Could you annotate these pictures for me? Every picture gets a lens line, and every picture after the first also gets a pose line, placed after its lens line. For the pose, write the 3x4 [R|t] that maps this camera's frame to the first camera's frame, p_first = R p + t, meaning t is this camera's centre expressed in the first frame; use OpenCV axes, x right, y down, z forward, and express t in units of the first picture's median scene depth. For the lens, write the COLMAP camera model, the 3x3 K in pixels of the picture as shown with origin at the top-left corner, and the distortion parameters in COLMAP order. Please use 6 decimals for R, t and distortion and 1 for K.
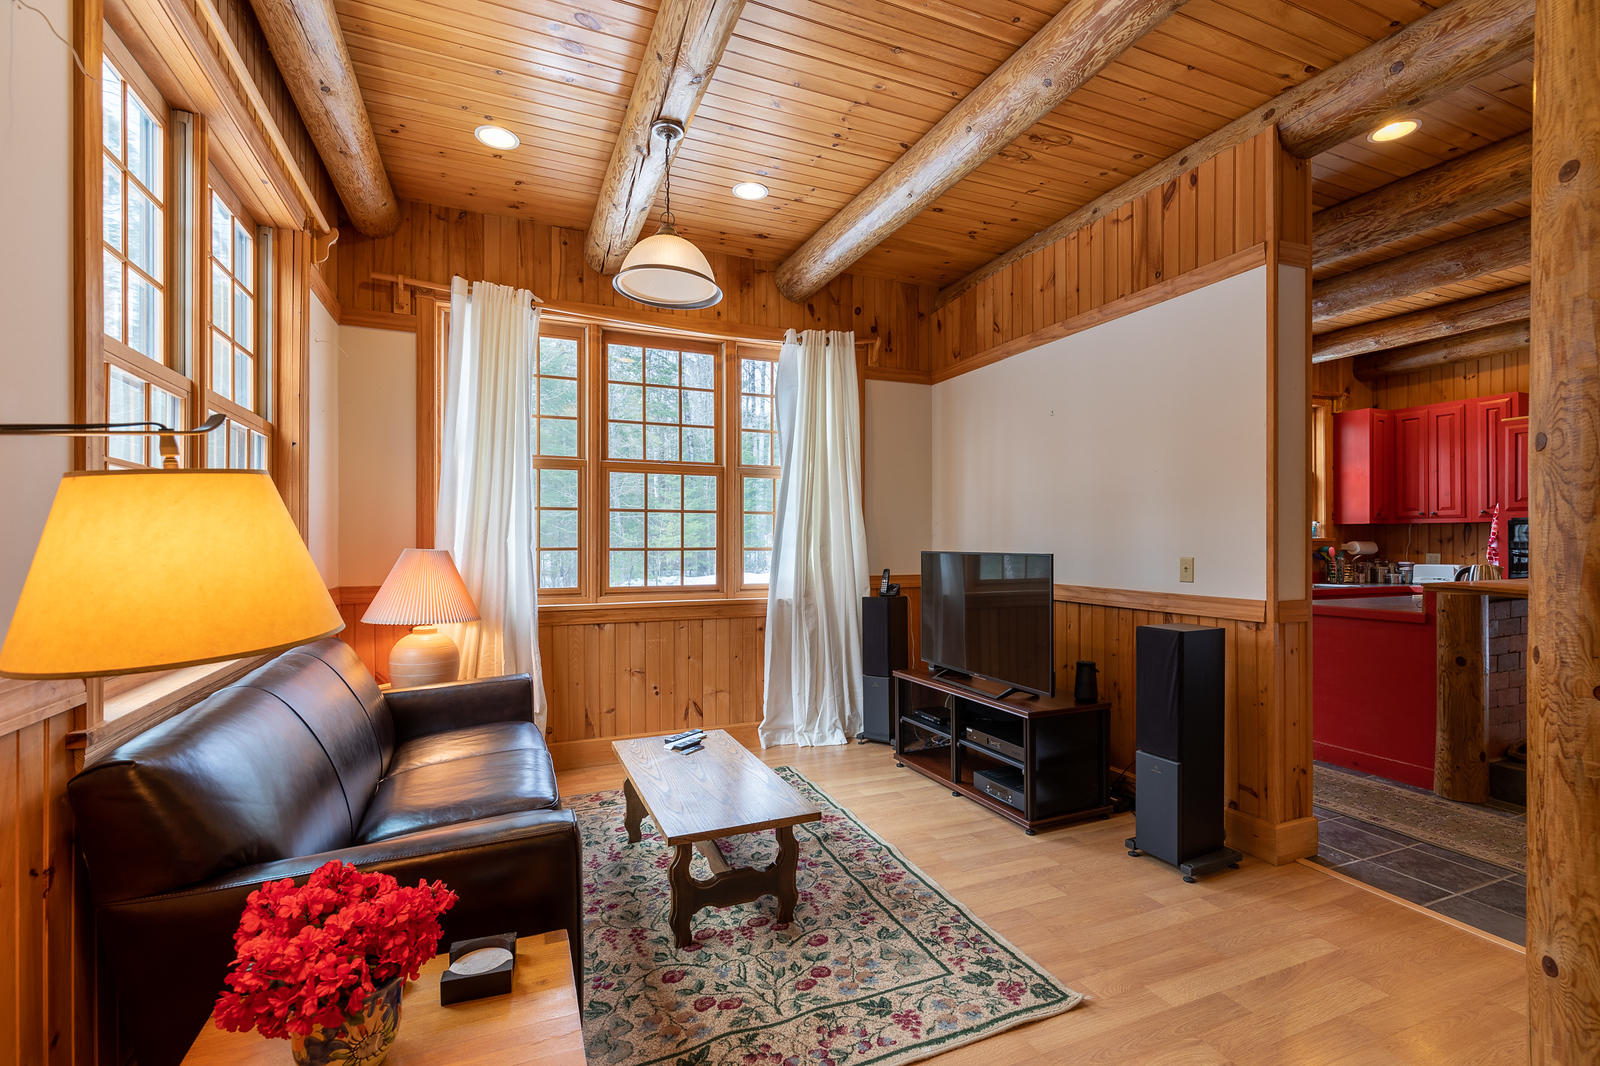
lens RADIAL K [[718.1, 0, 800.6], [0, 718.1, 540.1], [0, 0, 1]] dist [0.008886, -0.002366]
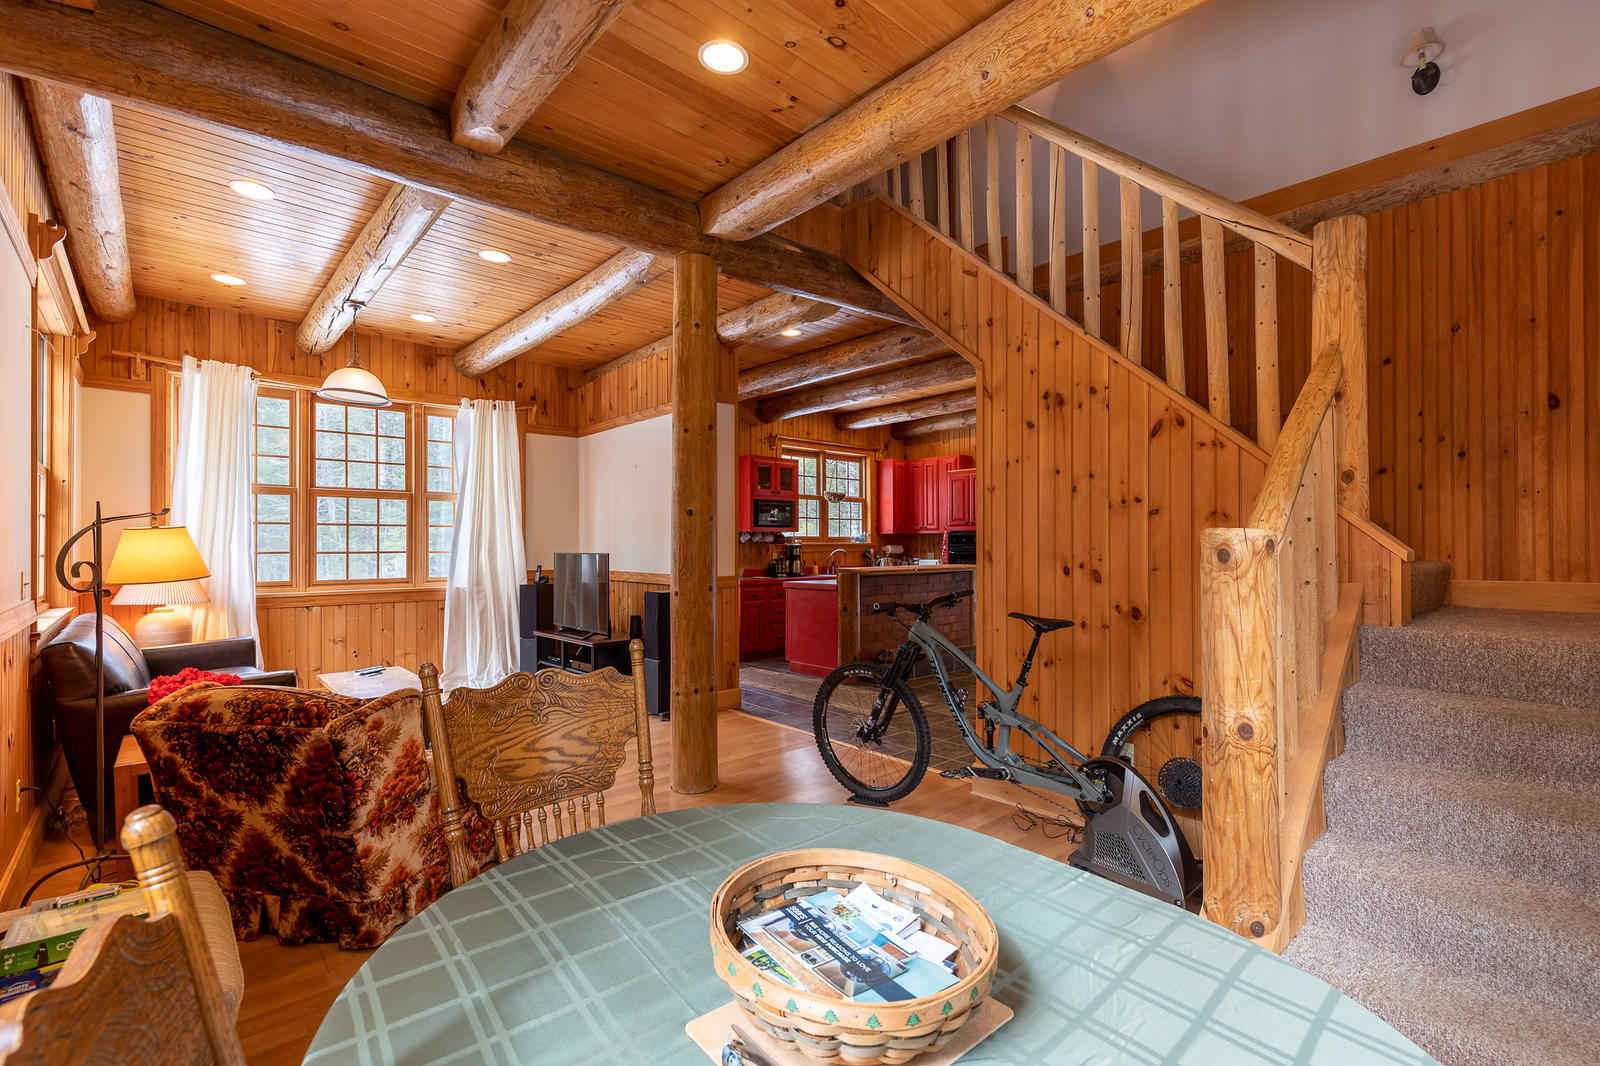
lens RADIAL K [[718.1, 0, 799.9], [0, 718.1, 540.2], [0, 0, 1]] dist [0.008886, -0.002366]
pose [[0.948251, -0.000319, 0.317520, 0.198736], [0.002076, 0.999984, -0.005196, -0.002207], [-0.317514, 0.005587, 0.948237, -0.691552]]
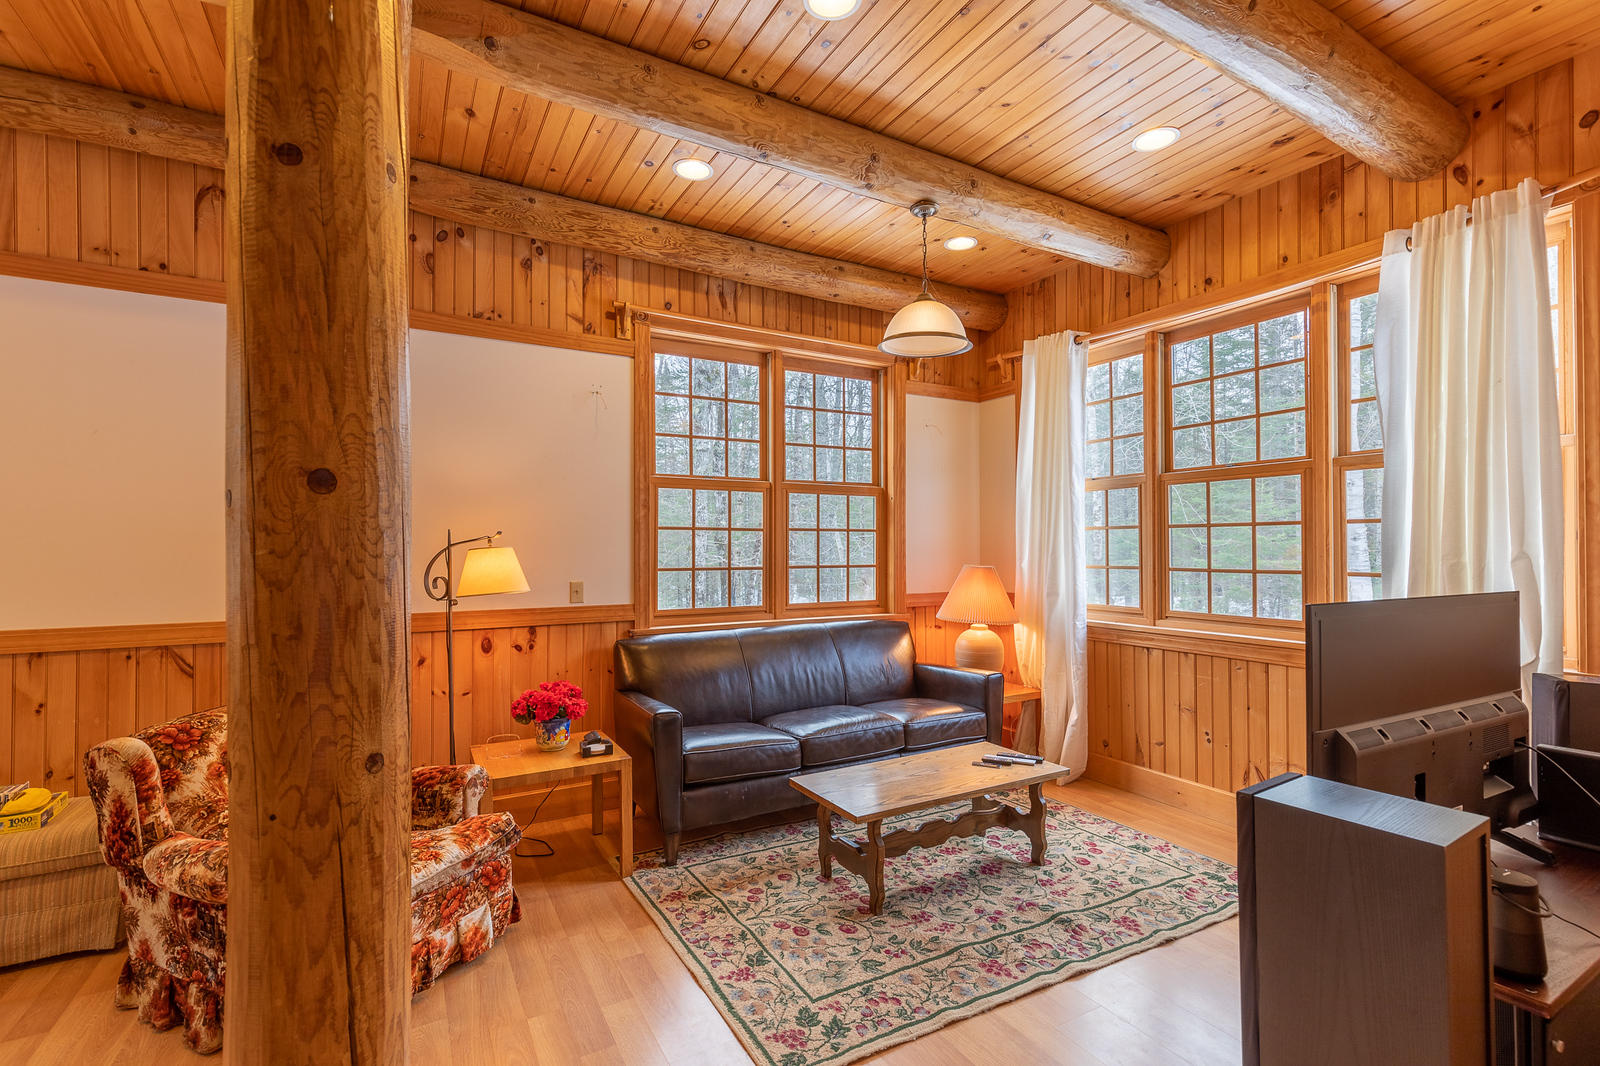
lens RADIAL K [[718.1, 0, 800.0], [0, 718.1, 539.9], [0, 0, 1]] dist [0.008886, -0.002366]
pose [[0.107440, -0.012298, -0.994135, 0.688293], [0.005866, 0.999914, -0.011736, -0.019070], [0.994194, -0.004570, 0.107503, 0.494504]]
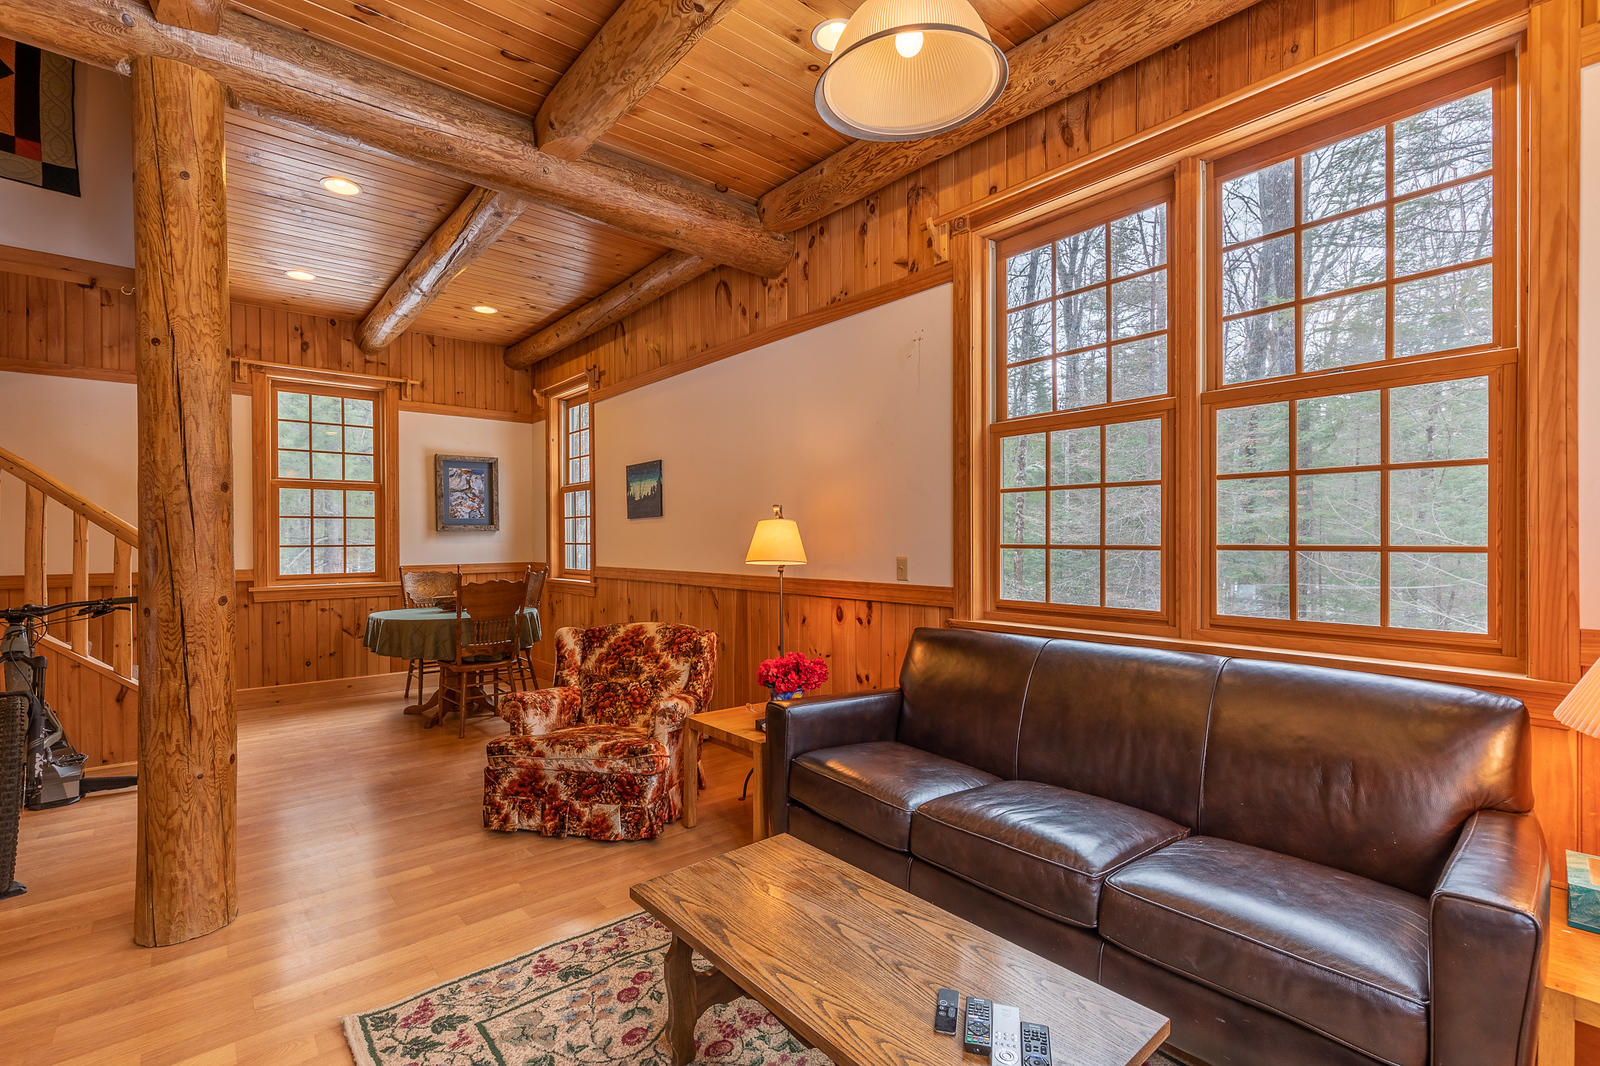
lens RADIAL K [[718.1, 0, 800.1], [0, 718.1, 539.6], [0, 0, 1]] dist [0.008886, -0.002366]
pose [[-0.955166, 0.005362, -0.296021, 0.050498], [0.005702, 0.999984, -0.000285, 0.003420], [0.296015, -0.001961, -0.955181, 1.112359]]
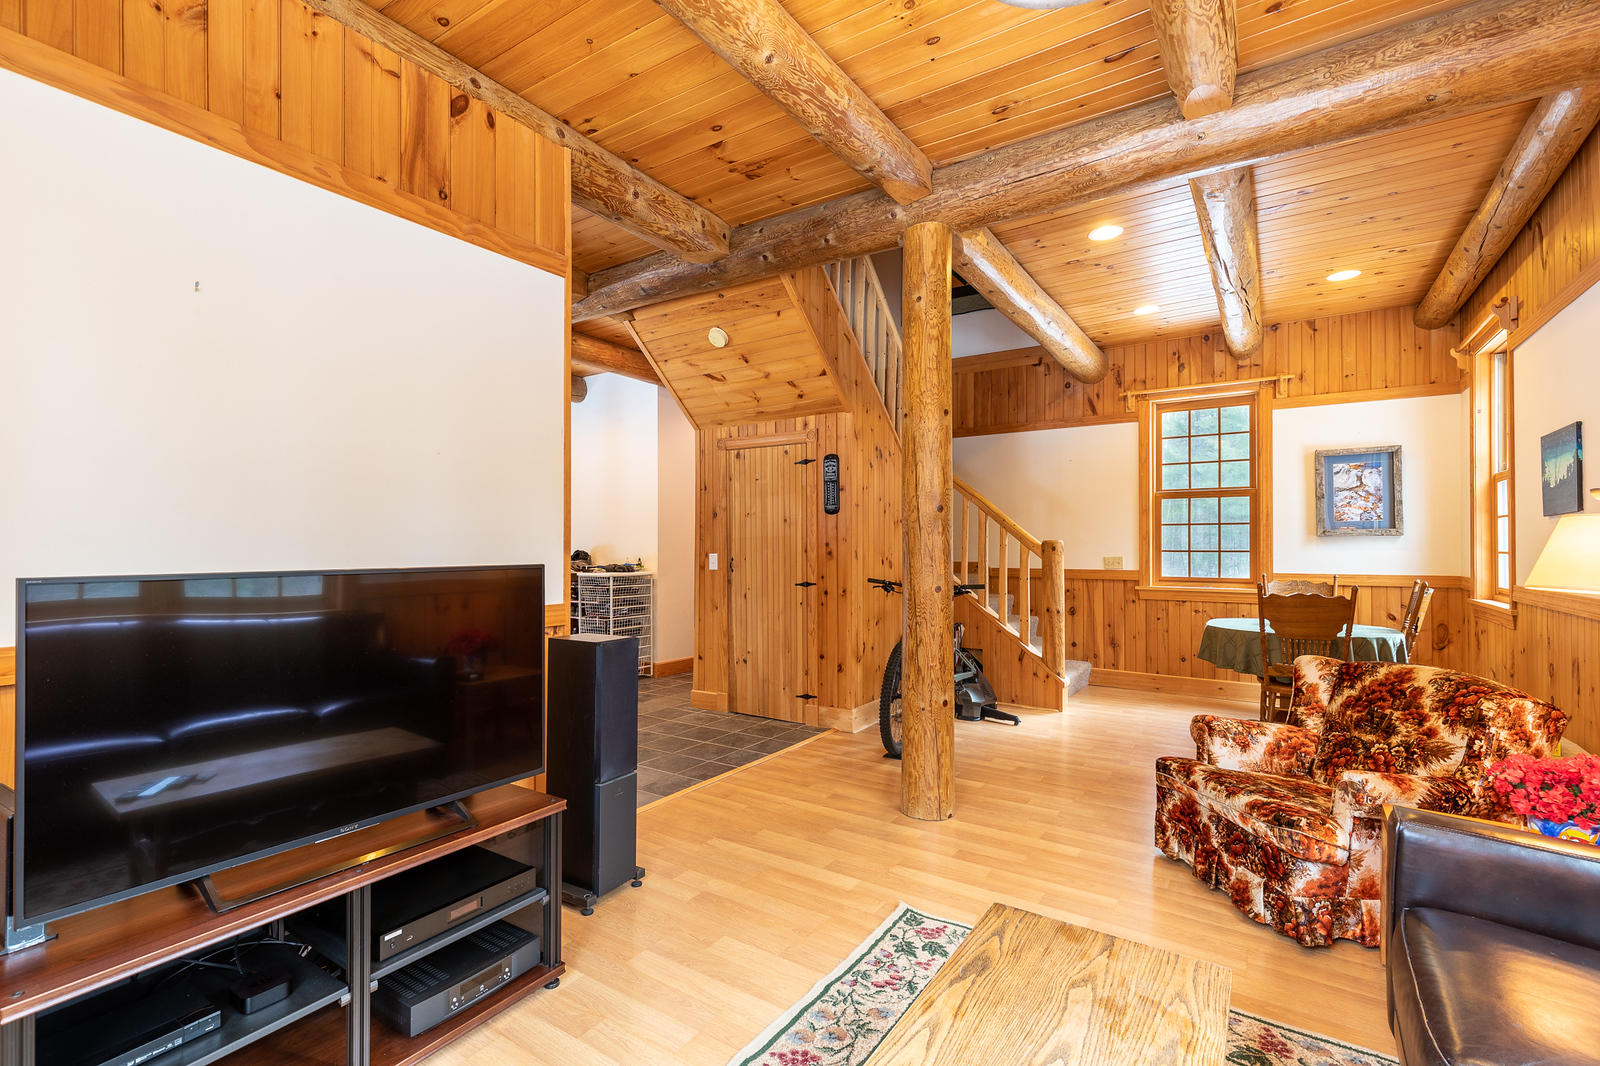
lens RADIAL K [[718.1, 0, 801.5], [0, 718.1, 540.0], [0, 0, 1]] dist [0.008886, -0.002366]
pose [[-0.548681, 0.005945, 0.836011, -0.308997], [-0.001827, 0.999964, -0.008309, 0.000695], [-0.836030, -0.006086, -0.548650, 0.986048]]
